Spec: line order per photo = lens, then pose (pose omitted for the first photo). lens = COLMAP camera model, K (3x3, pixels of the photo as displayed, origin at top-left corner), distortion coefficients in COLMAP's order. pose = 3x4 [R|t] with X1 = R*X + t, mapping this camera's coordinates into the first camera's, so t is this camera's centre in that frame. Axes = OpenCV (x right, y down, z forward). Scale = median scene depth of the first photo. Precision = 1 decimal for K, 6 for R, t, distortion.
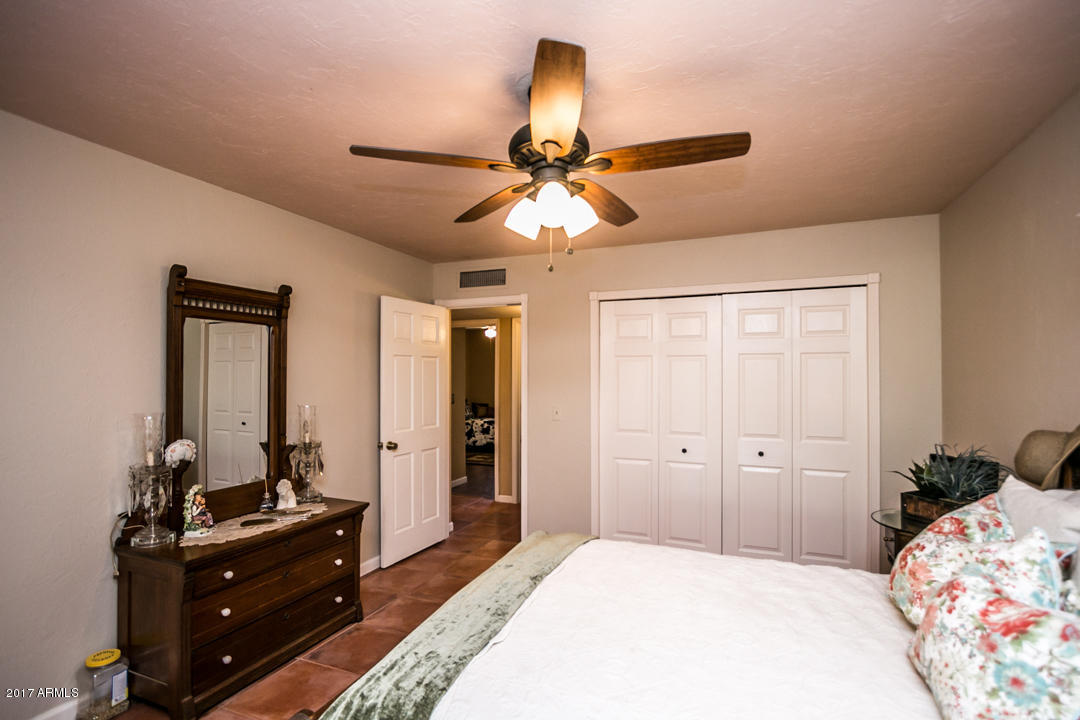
lens RADIAL K [[507.7, 0, 537.3], [0, 507.7, 372.3], [0, 0, 1]] dist [-0.004714, 0.000022]
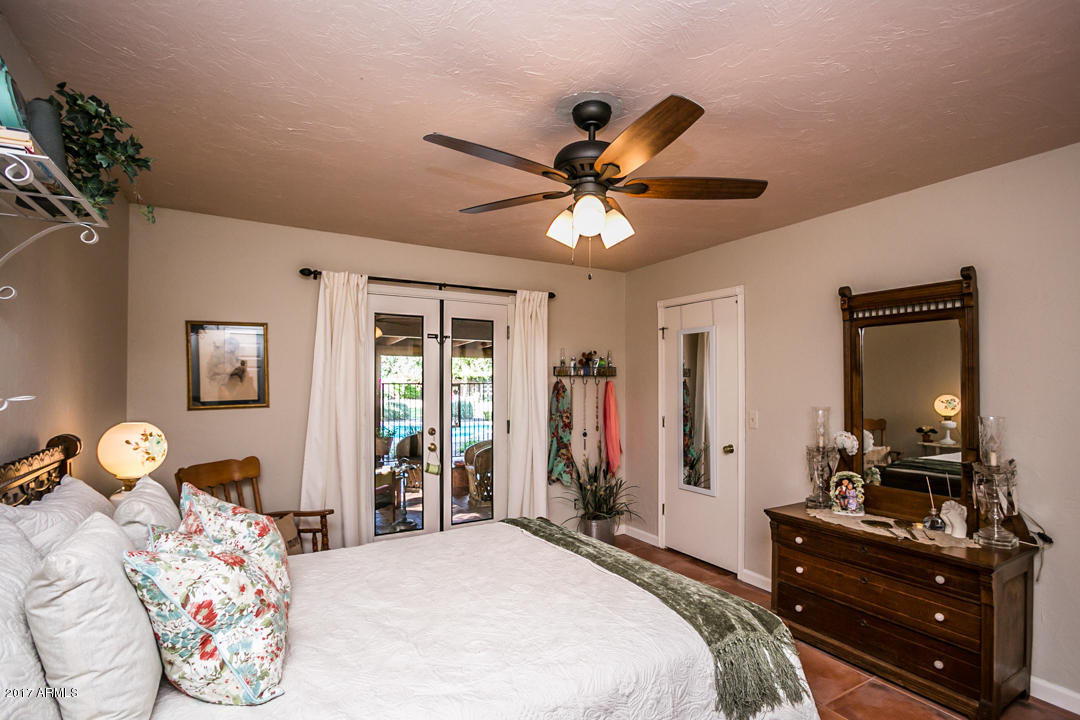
lens RADIAL K [[507.7, 0, 537.3], [0, 507.7, 372.3], [0, 0, 1]] dist [-0.004714, 0.000022]
pose [[-0.599605, -0.018546, -0.800081, 0.676709], [0.006475, 0.999586, -0.028023, 0.020472], [0.800270, -0.021983, -0.599237, 1.096297]]
